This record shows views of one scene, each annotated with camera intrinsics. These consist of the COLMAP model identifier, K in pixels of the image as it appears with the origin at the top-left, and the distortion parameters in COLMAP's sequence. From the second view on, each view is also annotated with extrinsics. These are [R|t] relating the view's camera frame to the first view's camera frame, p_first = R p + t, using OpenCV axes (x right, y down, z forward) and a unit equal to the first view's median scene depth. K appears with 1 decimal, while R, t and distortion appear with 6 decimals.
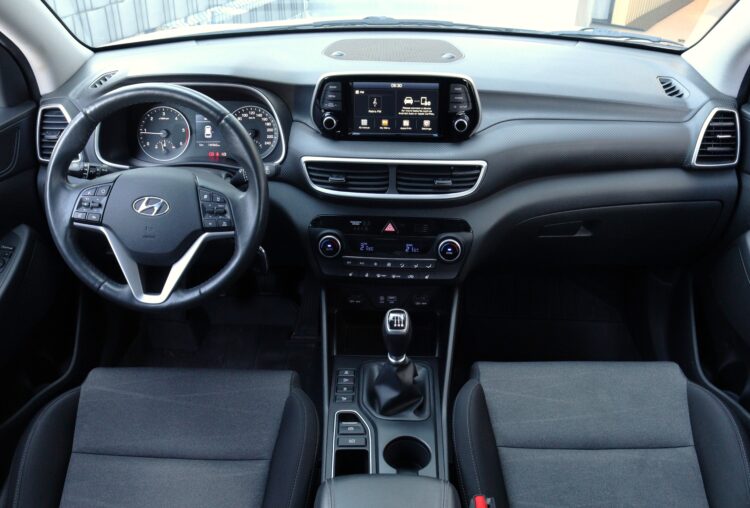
lens RADIAL K [[632.5, 0, 371.7], [0, 632.5, 245.1], [0, 0, 1]] dist [-0.148620, 0.112360]
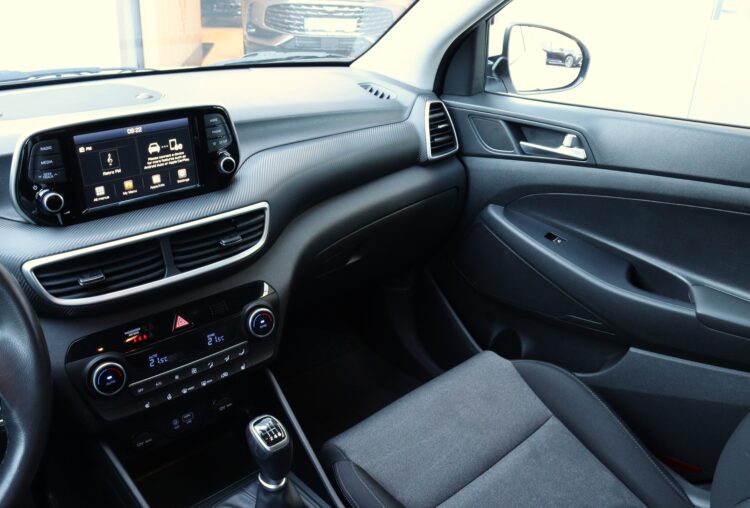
lens RADIAL K [[632.5, 0, 370.0], [0, 632.5, 246.9], [0, 0, 1]] dist [-0.148620, 0.112360]
pose [[0.723870, -0.270695, 0.634616, -0.245019], [0.338598, 0.940810, 0.015083, -0.045971], [-0.601136, 0.203961, 0.772681, 0.305126]]
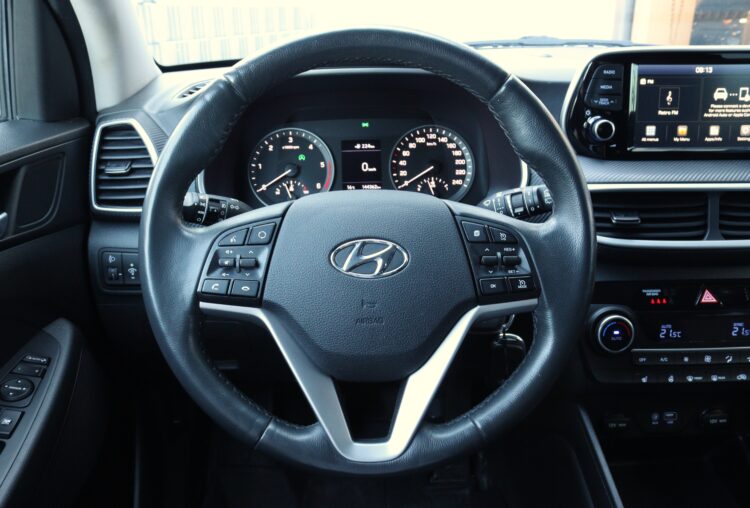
lens RADIAL K [[632.5, 0, 369.1], [0, 632.5, 243.4], [0, 0, 1]] dist [-0.148620, 0.112360]
pose [[0.998263, -0.035501, 0.047012, -0.324703], [0.043481, 0.982451, -0.181383, 0.014105], [-0.039748, 0.183112, 0.982288, 0.429537]]
